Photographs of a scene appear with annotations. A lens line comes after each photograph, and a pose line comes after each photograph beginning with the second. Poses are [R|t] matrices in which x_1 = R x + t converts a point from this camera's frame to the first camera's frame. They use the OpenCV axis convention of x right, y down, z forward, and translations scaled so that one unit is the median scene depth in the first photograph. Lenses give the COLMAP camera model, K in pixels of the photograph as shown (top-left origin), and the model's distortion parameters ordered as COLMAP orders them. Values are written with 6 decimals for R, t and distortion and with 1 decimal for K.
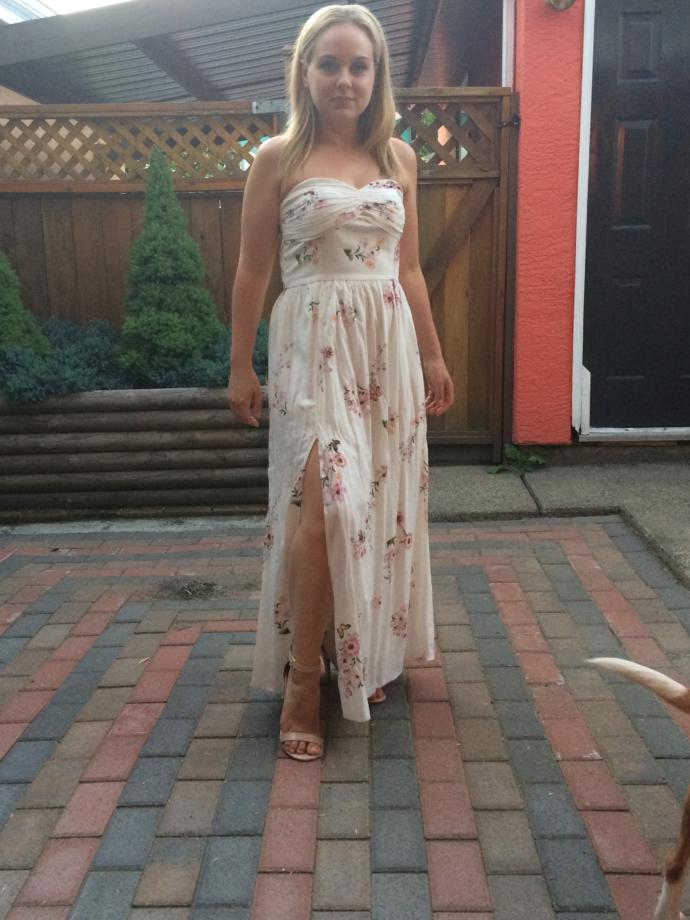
lens RADIAL K [[978.2, 0, 345.0], [0, 978.2, 460.0], [0, 0, 1]] dist [0.086959, -0.147076]
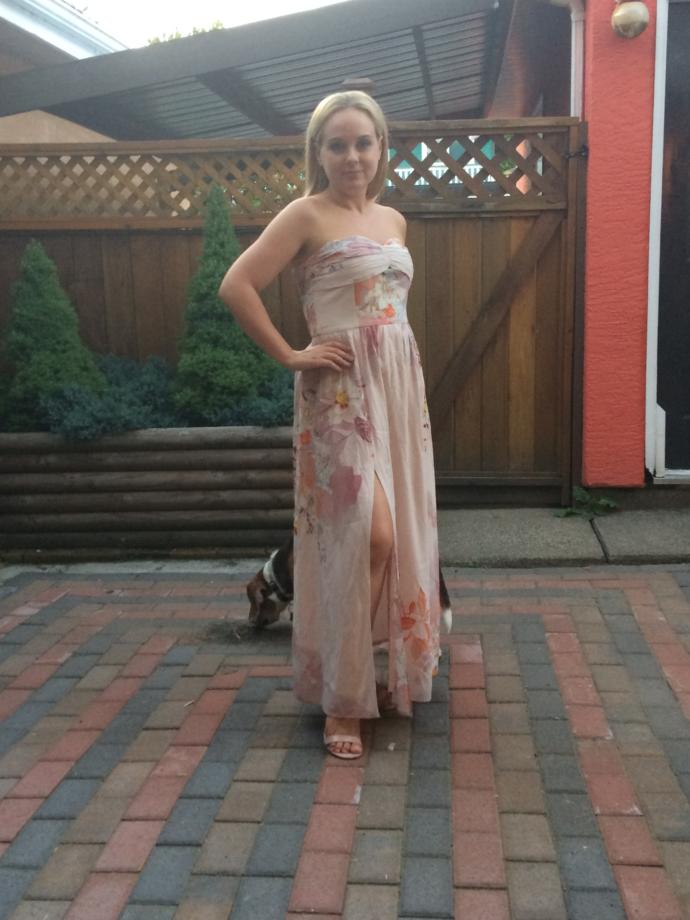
lens RADIAL K [[1080.2, 0, 345.0], [0, 1080.2, 460.0], [0, 0, 1]] dist [0.056567, -0.083381]
pose [[0.996672, 0.007262, -0.081196, 0.029910], [-0.009695, 0.999515, -0.029602, -0.009061], [0.080941, 0.030290, 0.996259, -0.066698]]
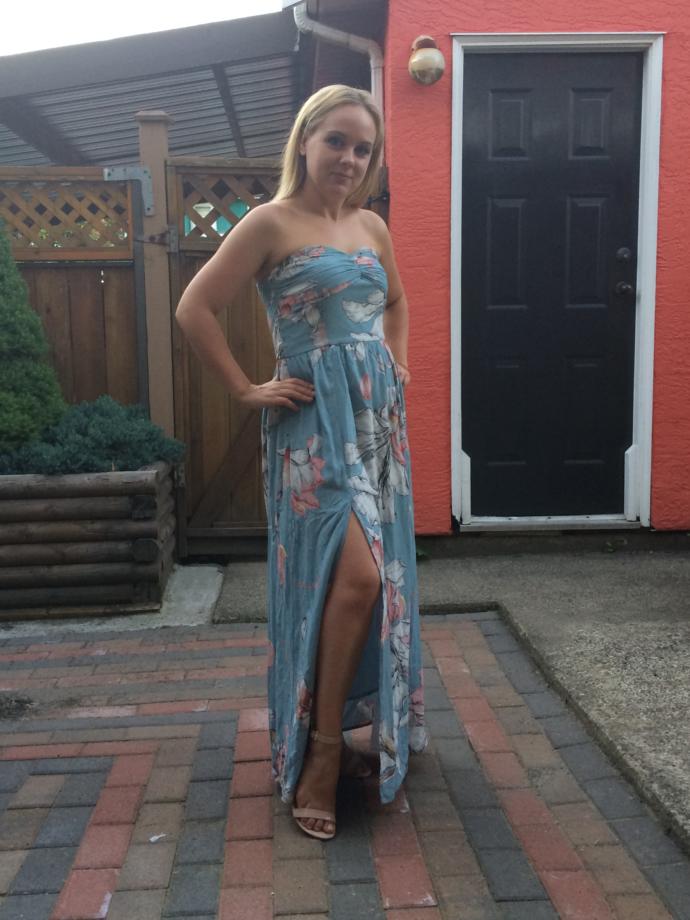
lens RADIAL K [[1008.8, 0, 369.8], [0, 1008.8, 457.3], [0, 0, 1]] dist [0.045814, -0.016085]
pose [[0.996009, -0.000197, 0.089249, 0.073174], [0.008430, 0.995735, -0.091878, -0.001828], [-0.088850, 0.092264, 0.991763, 0.056123]]
